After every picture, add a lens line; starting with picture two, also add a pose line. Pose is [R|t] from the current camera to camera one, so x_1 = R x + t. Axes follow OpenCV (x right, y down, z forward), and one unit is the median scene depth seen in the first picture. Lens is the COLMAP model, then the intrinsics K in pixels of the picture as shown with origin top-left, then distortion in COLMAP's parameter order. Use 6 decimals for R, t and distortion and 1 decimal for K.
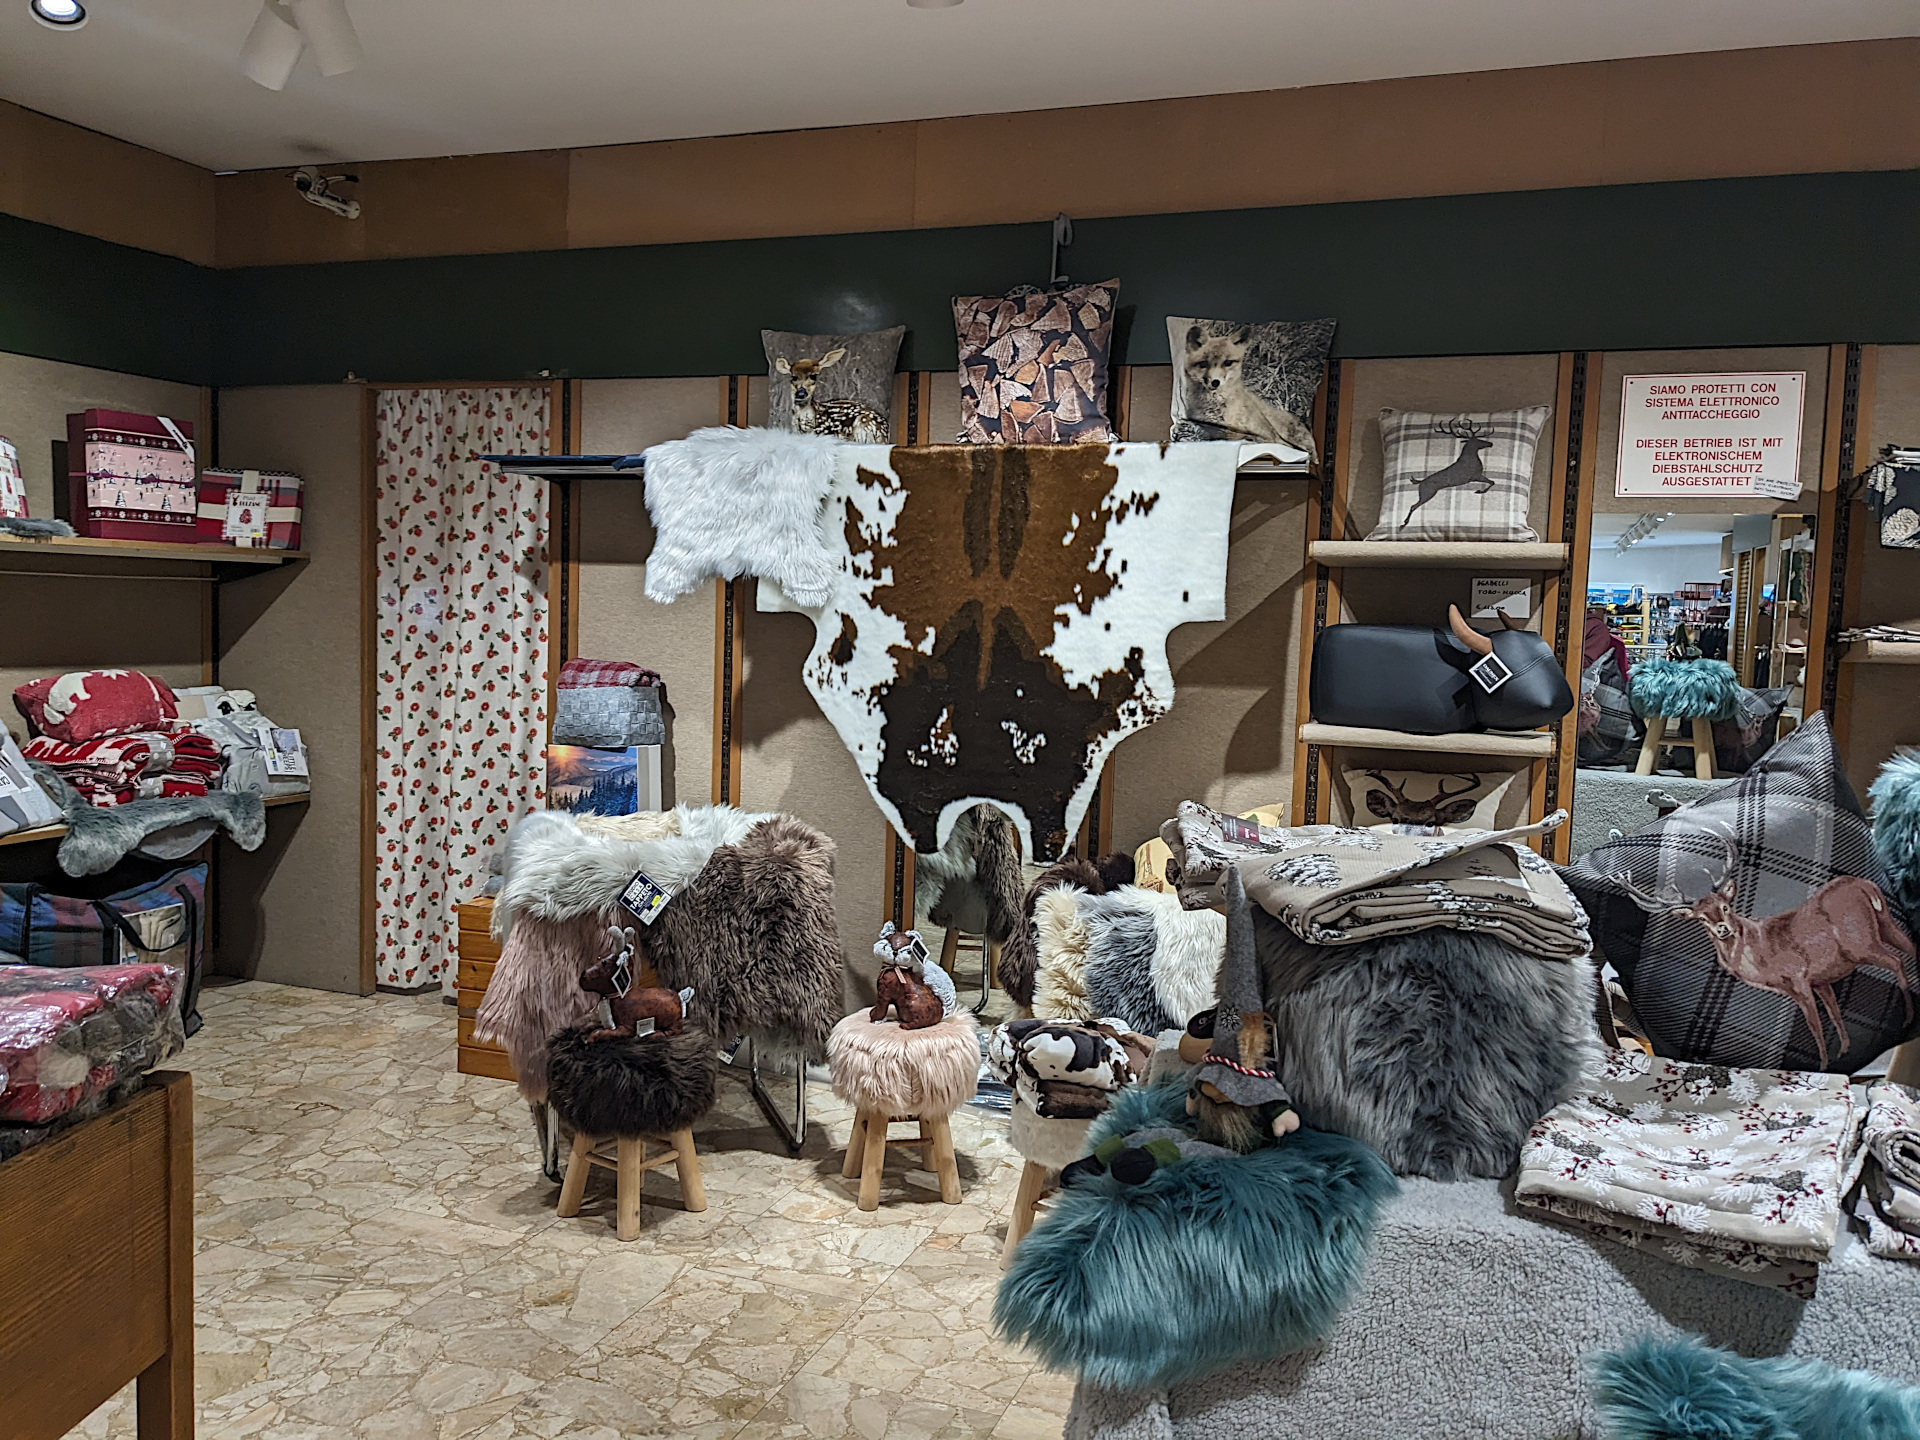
lens RADIAL K [[1515.9, 0, 971.7], [0, 1515.9, 710.1], [0, 0, 1]] dist [0.013182, -0.060991]
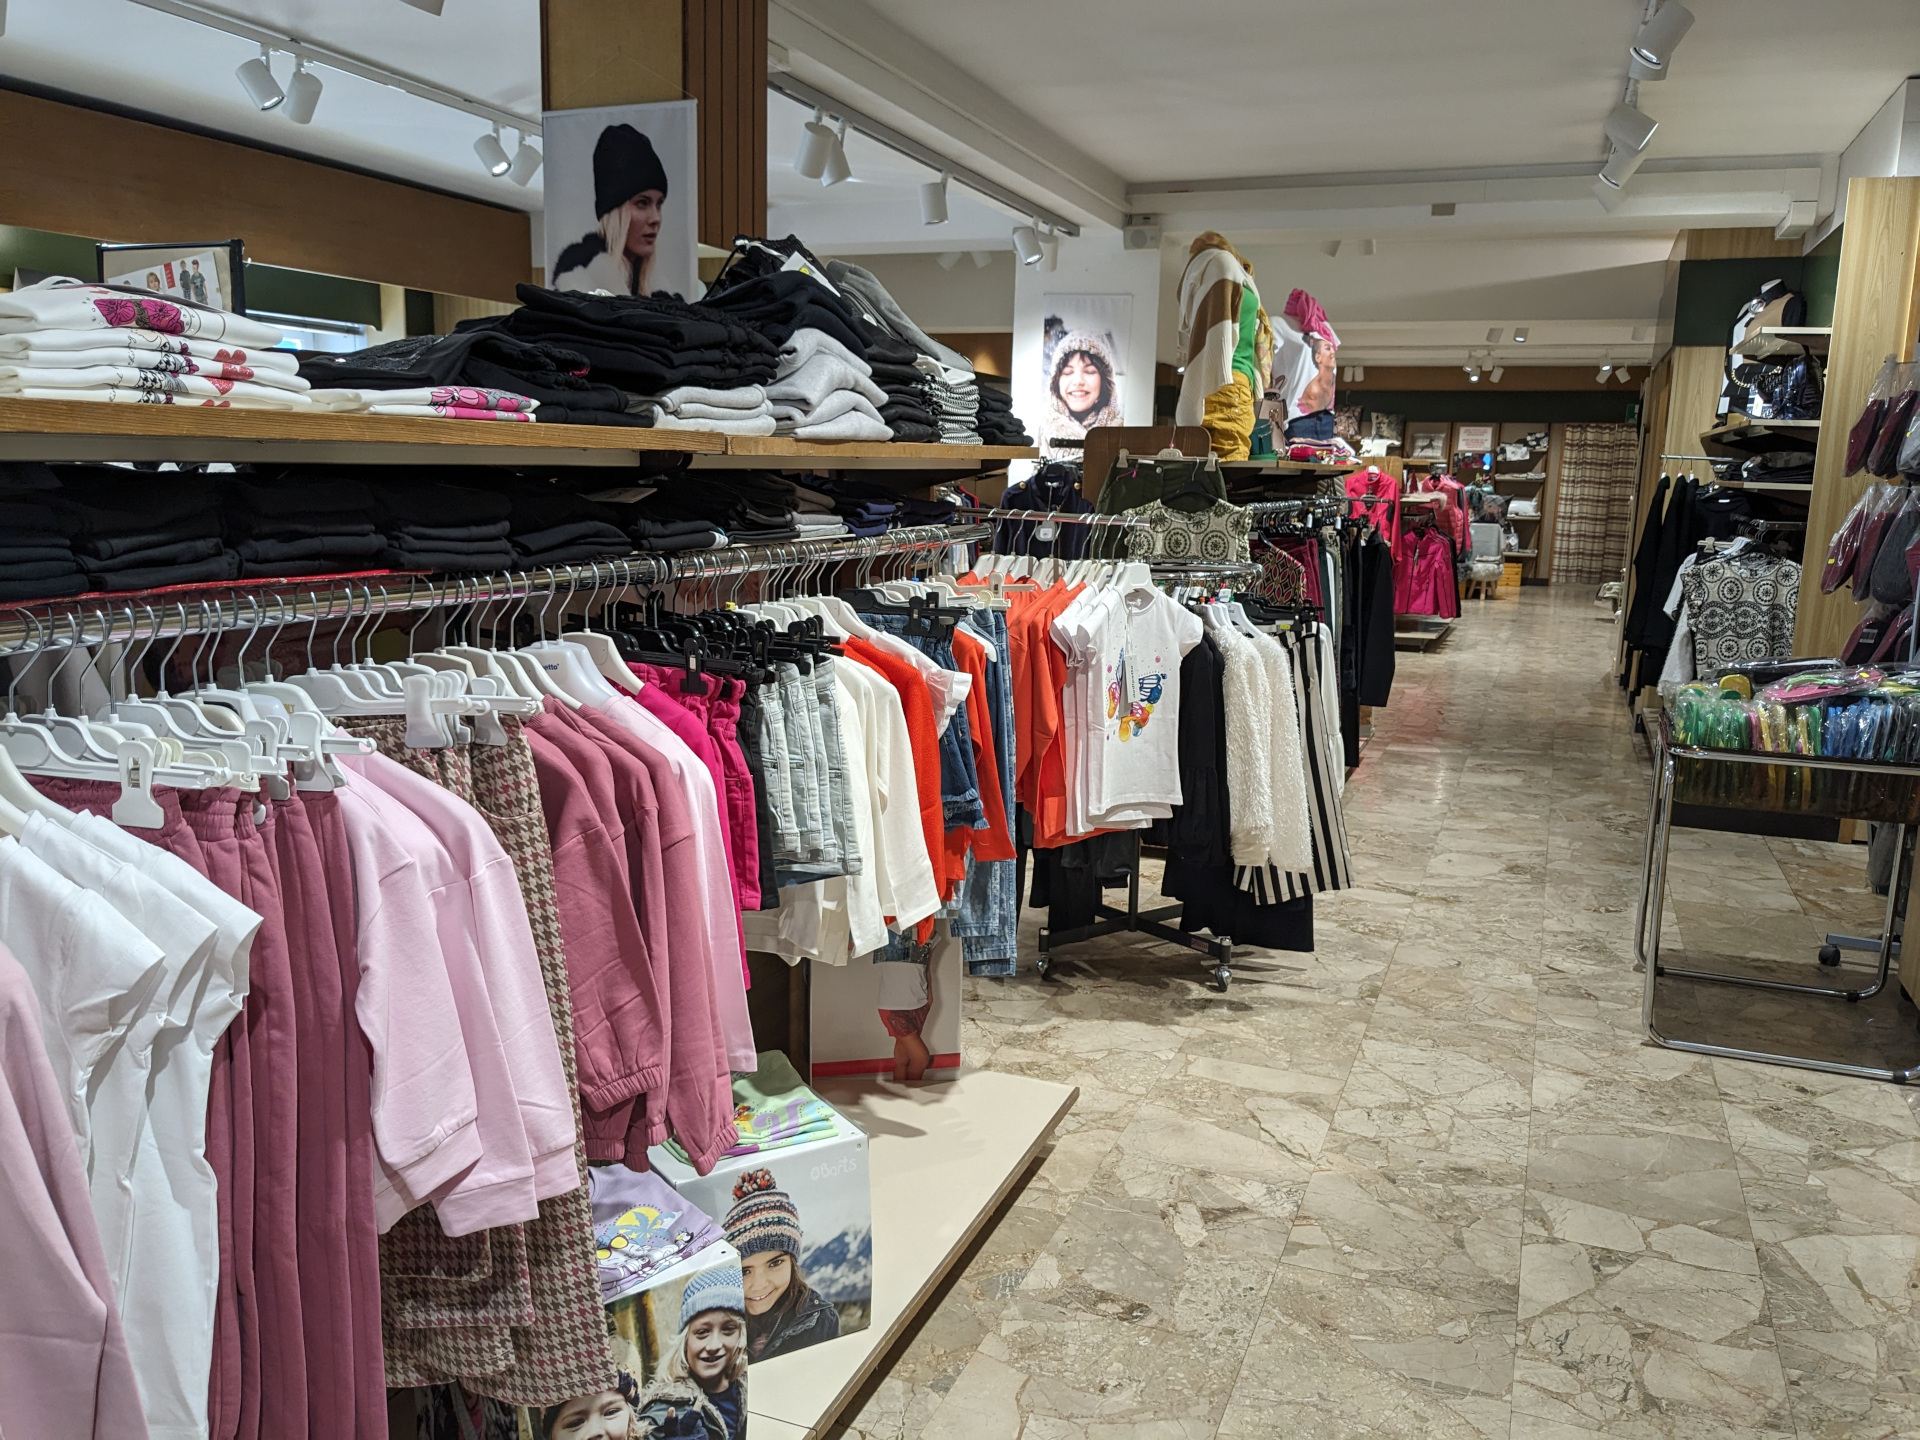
lens RADIAL K [[1515.9, 0, 959.8], [0, 1515.9, 722.0], [0, 0, 1]] dist [0.013182, -0.060991]
pose [[0.999702, -0.004051, -0.024084, -0.643865], [0.006523, 0.994613, 0.103457, 0.132456], [0.023535, -0.103583, 0.994342, -2.380073]]
